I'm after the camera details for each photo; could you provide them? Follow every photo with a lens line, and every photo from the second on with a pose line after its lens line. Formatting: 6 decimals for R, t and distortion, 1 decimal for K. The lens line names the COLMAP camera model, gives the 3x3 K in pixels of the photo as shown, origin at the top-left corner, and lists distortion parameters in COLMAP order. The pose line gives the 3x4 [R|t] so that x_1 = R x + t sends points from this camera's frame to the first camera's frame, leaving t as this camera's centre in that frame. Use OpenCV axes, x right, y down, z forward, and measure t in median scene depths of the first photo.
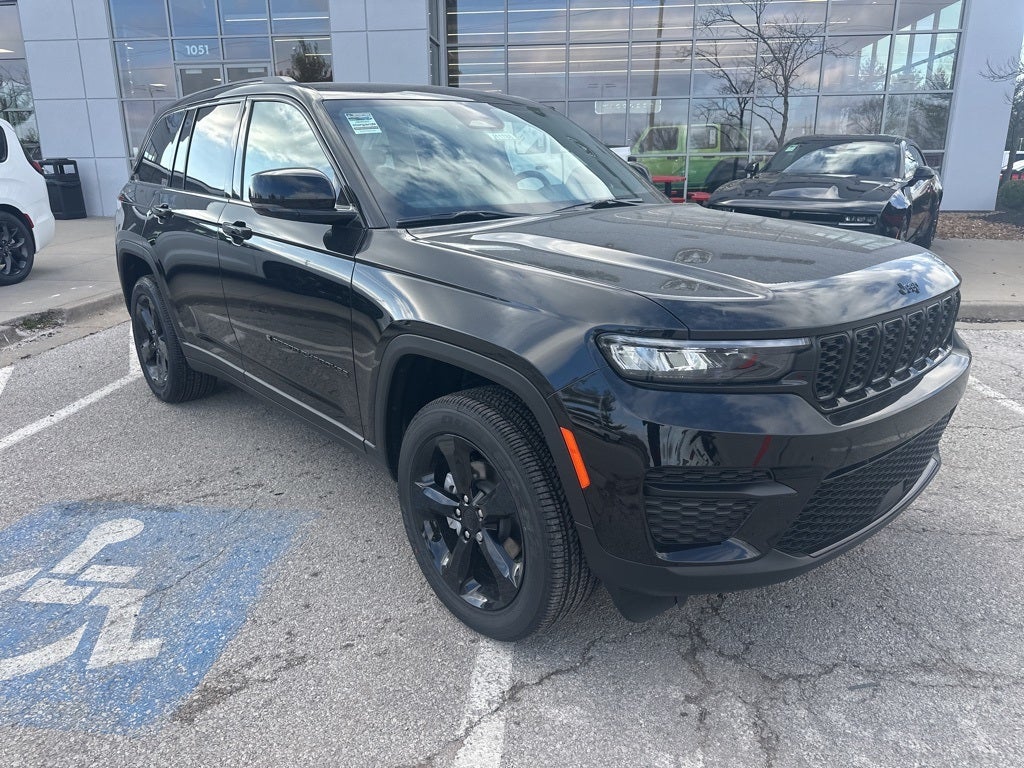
lens RADIAL K [[719.9, 0, 506.5], [0, 719.9, 386.6], [0, 0, 1]] dist [0.034117, -0.040390]
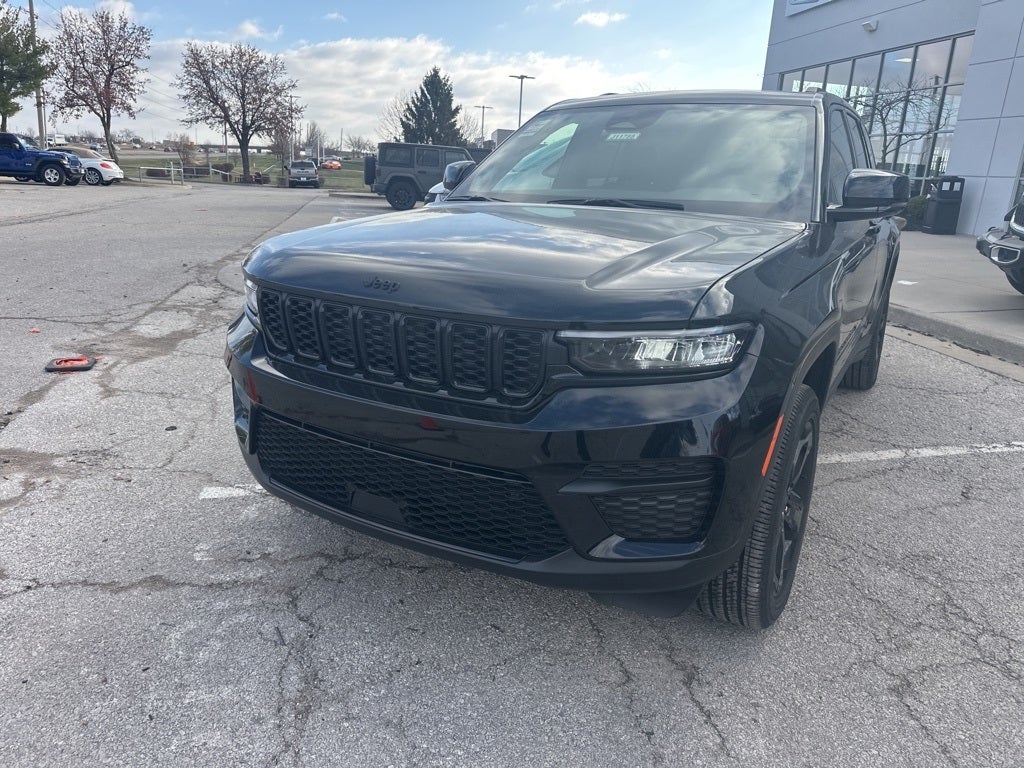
lens RADIAL K [[719.9, 0, 507.1], [0, 719.9, 367.1], [0, 0, 1]] dist [0.034117, -0.040390]
pose [[0.301232, 0.270664, -0.914331, 1.221913], [-0.318892, 0.932254, 0.170909, -0.204414], [0.898647, 0.240090, 0.367137, 0.680016]]
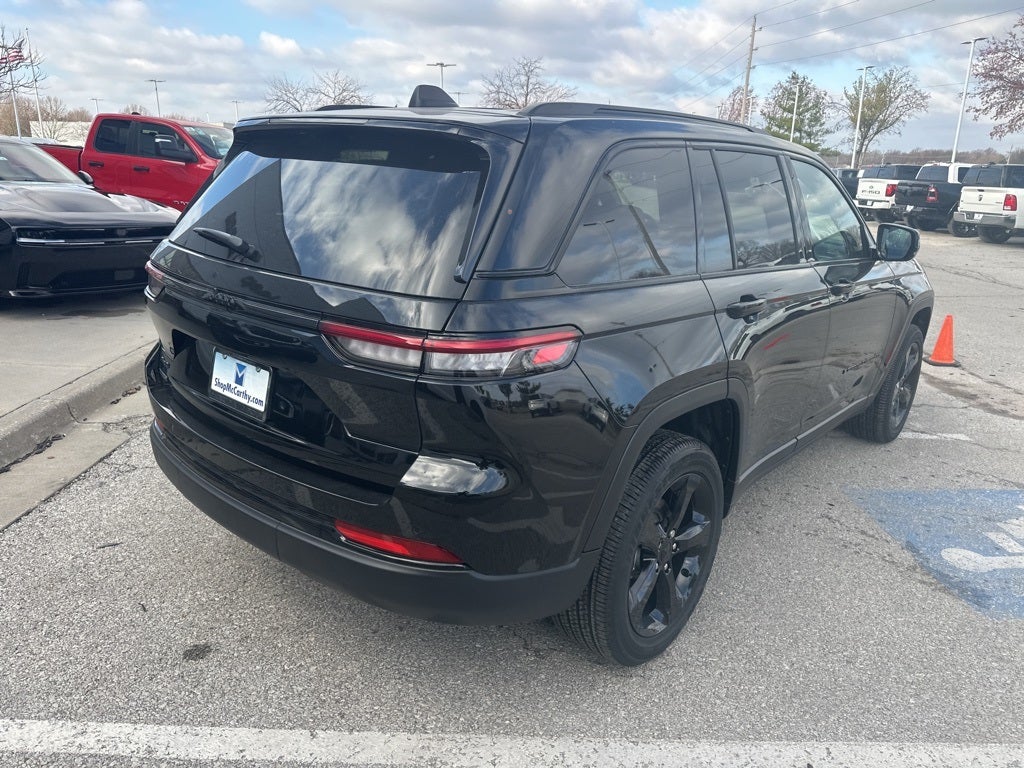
lens RADIAL K [[719.9, 0, 504.0], [0, 719.9, 383.2], [0, 0, 1]] dist [0.034117, -0.040390]
pose [[-0.129410, -0.286600, 0.949270, -1.702244], [0.255050, 0.915490, 0.311171, -0.687280], [-0.958229, 0.282380, -0.045376, 1.977837]]
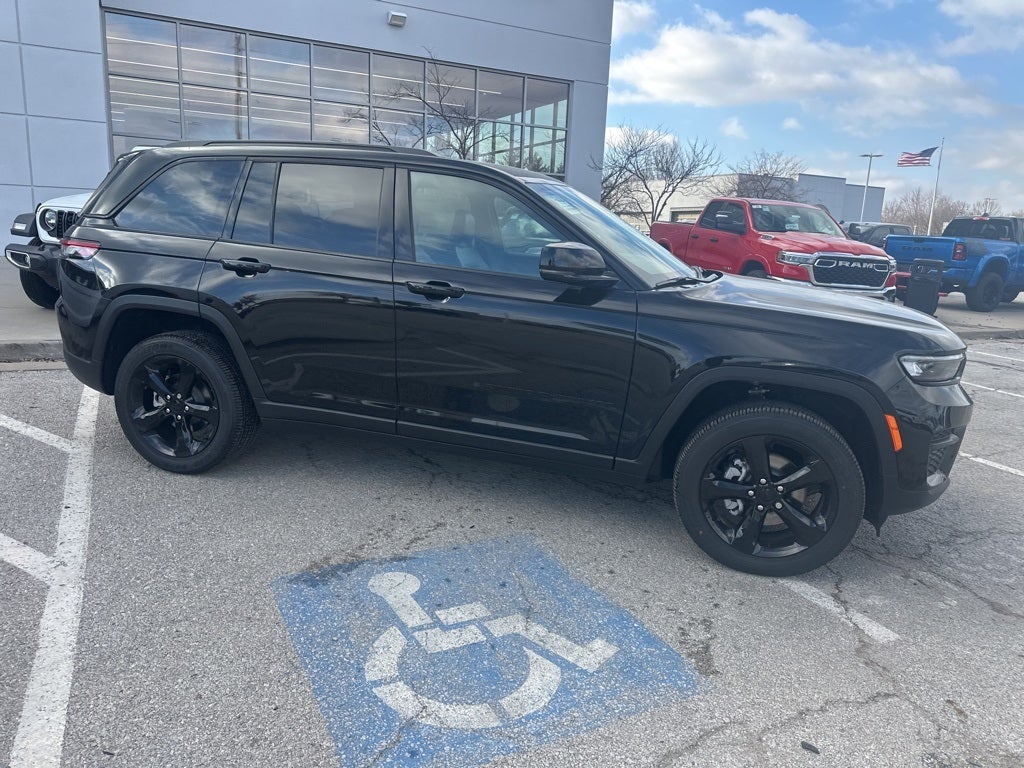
lens RADIAL K [[719.9, 0, 506.0], [0, 719.9, 375.6], [0, 0, 1]] dist [0.034117, -0.040390]
pose [[0.834820, -0.063808, 0.546812, -1.122621], [0.103067, 0.993813, -0.041384, -0.038340], [-0.540789, 0.090907, 0.836232, 0.061578]]
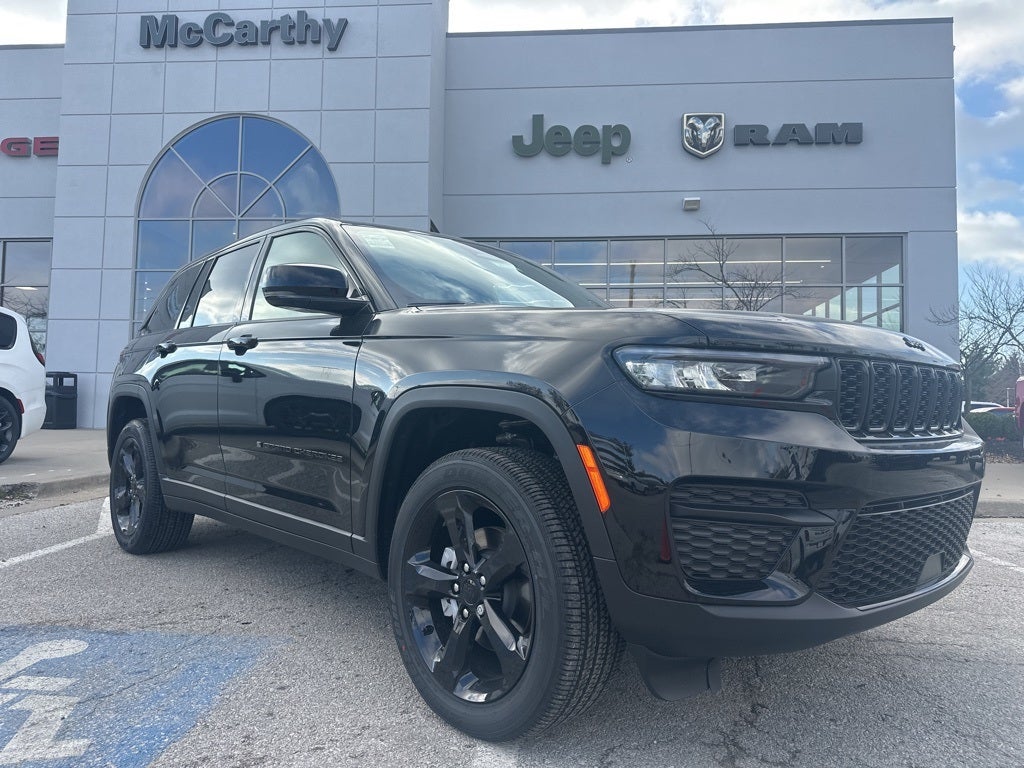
lens RADIAL K [[719.9, 0, 512.9], [0, 719.9, 391.0], [0, 0, 1]] dist [0.034117, -0.040390]
pose [[0.999237, 0.025904, 0.029230, -0.027723], [-0.014984, 0.945396, -0.325580, 0.216832], [-0.036068, 0.324894, 0.945062, 0.069423]]
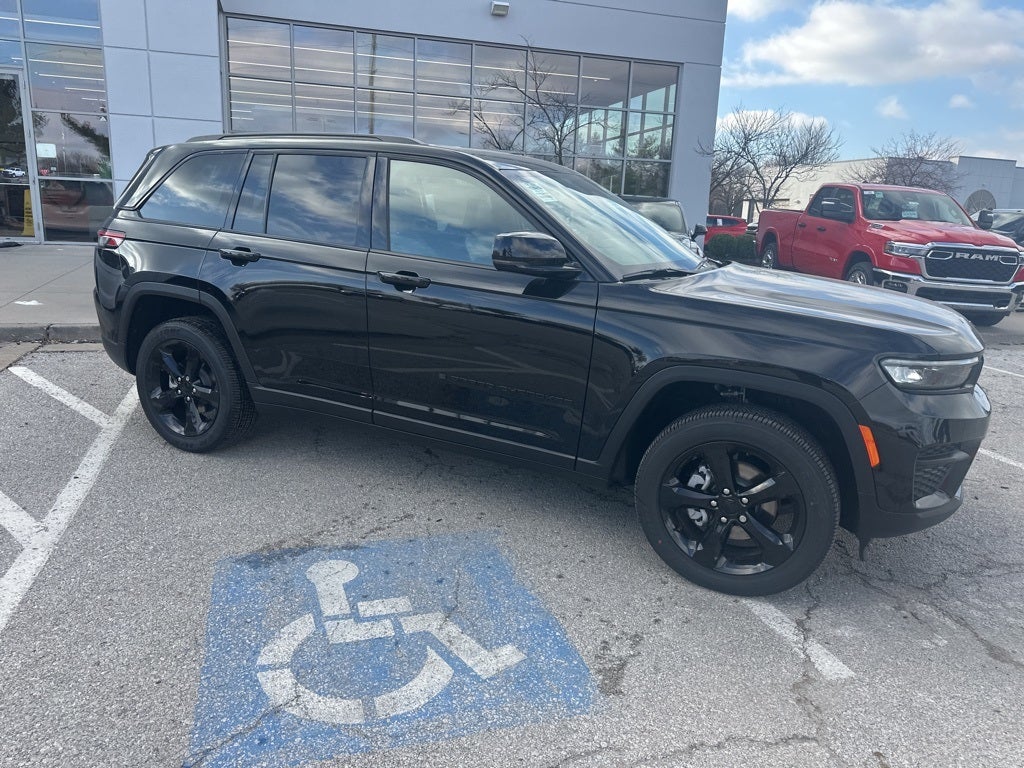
lens RADIAL K [[719.9, 0, 507.5], [0, 719.9, 379.4], [0, 0, 1]] dist [0.034117, -0.040390]
pose [[0.918219, -0.044609, 0.393552, -0.836816], [0.064999, 0.997137, -0.038628, -0.018565], [-0.390702, 0.061050, 0.918490, -0.050215]]
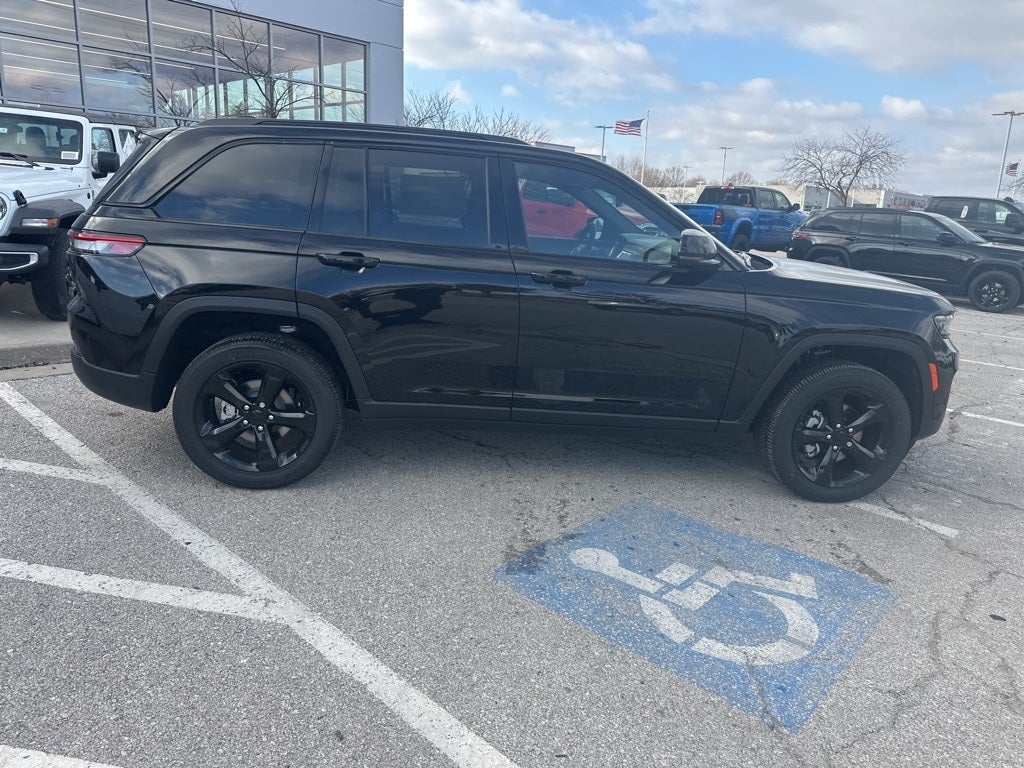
lens RADIAL K [[719.9, 0, 507.6], [0, 719.9, 380.9], [0, 0, 1]] dist [0.034117, -0.040390]
pose [[0.587149, -0.159978, 0.793513, -1.698698], [0.180322, 0.981494, 0.064449, -0.184344], [-0.789139, 0.105247, 0.605131, 0.511411]]
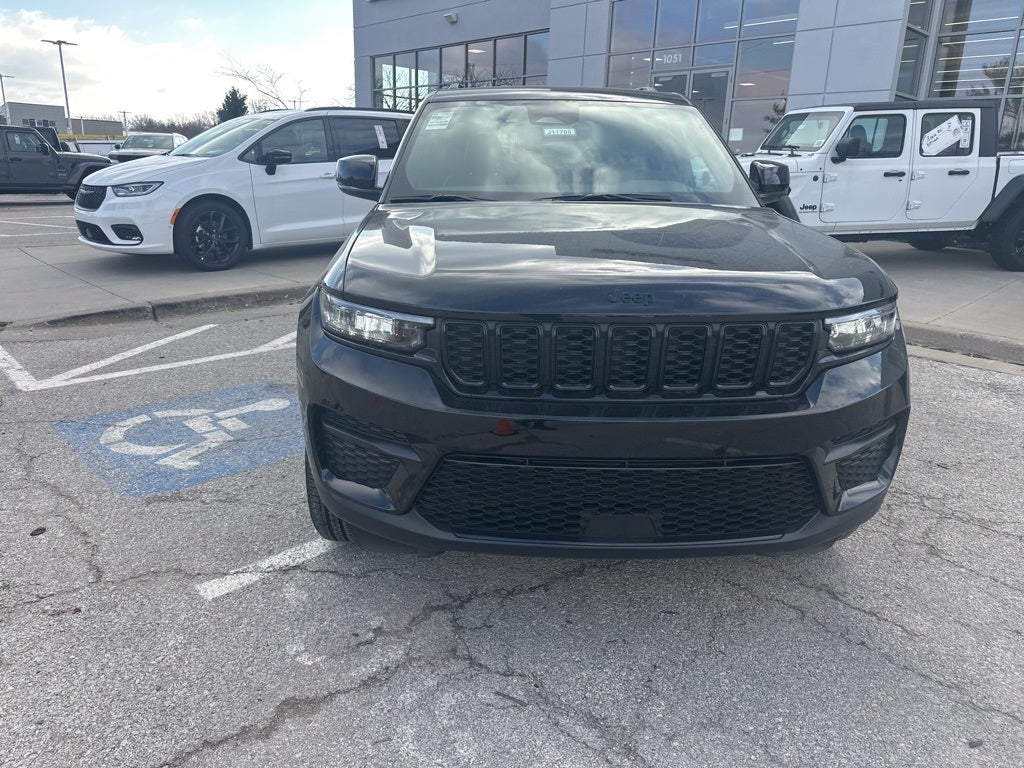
lens RADIAL K [[719.9, 0, 502.8], [0, 719.9, 379.9], [0, 0, 1]] dist [0.034117, -0.040390]
pose [[0.763276, 0.209019, -0.611328, 0.822497], [-0.216673, 0.974237, 0.062574, -0.047625], [0.608657, 0.084697, 0.788900, 0.166152]]
